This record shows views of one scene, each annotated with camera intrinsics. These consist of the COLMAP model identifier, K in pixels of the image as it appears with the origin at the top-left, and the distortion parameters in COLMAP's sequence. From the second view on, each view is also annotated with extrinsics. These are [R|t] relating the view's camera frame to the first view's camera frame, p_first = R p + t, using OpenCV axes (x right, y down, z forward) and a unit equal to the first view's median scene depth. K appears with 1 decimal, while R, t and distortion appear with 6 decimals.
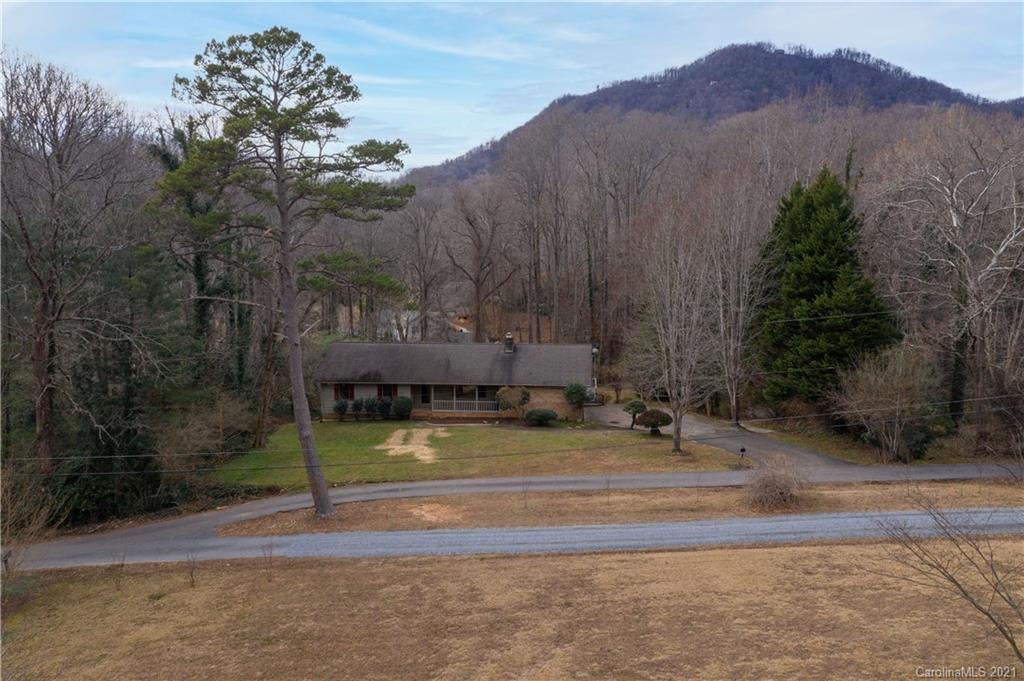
lens RADIAL K [[817.4, 0, 512.0], [0, 817.4, 340.5], [0, 0, 1]] dist [-0.007423, -0.003376]
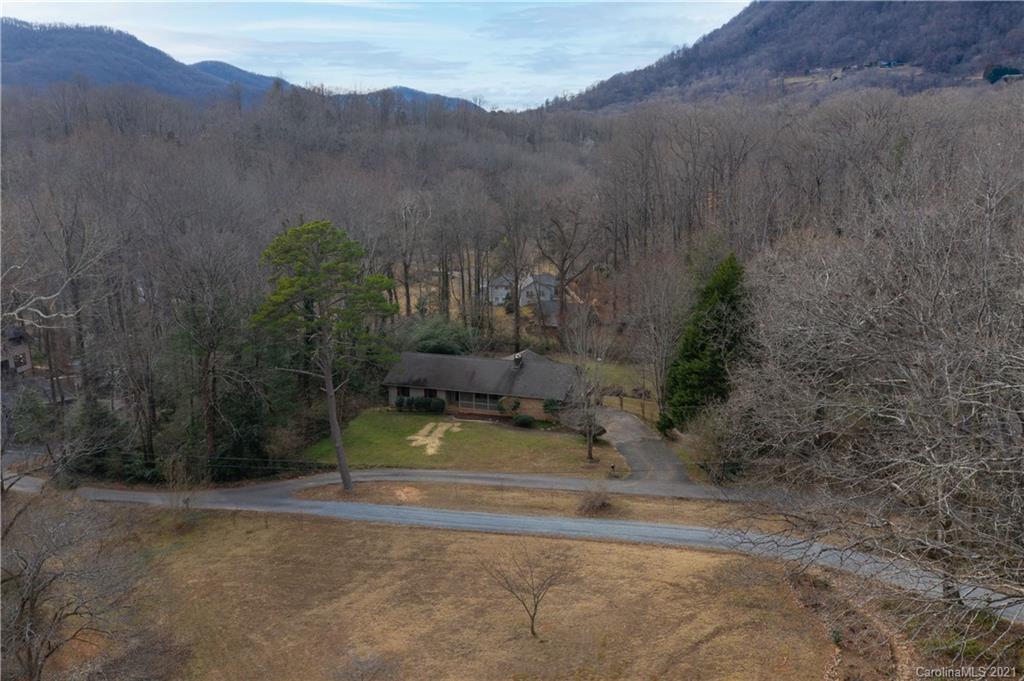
lens RADIAL K [[833.3, 0, 512.0], [0, 833.3, 340.5], [0, 0, 1]] dist [0.003931, 0.000290]
pose [[0.970699, 0.046975, -0.235661, 0.483916], [-0.018962, 0.992622, 0.119758, -0.305248], [0.239548, -0.111780, 0.964428, -0.572791]]
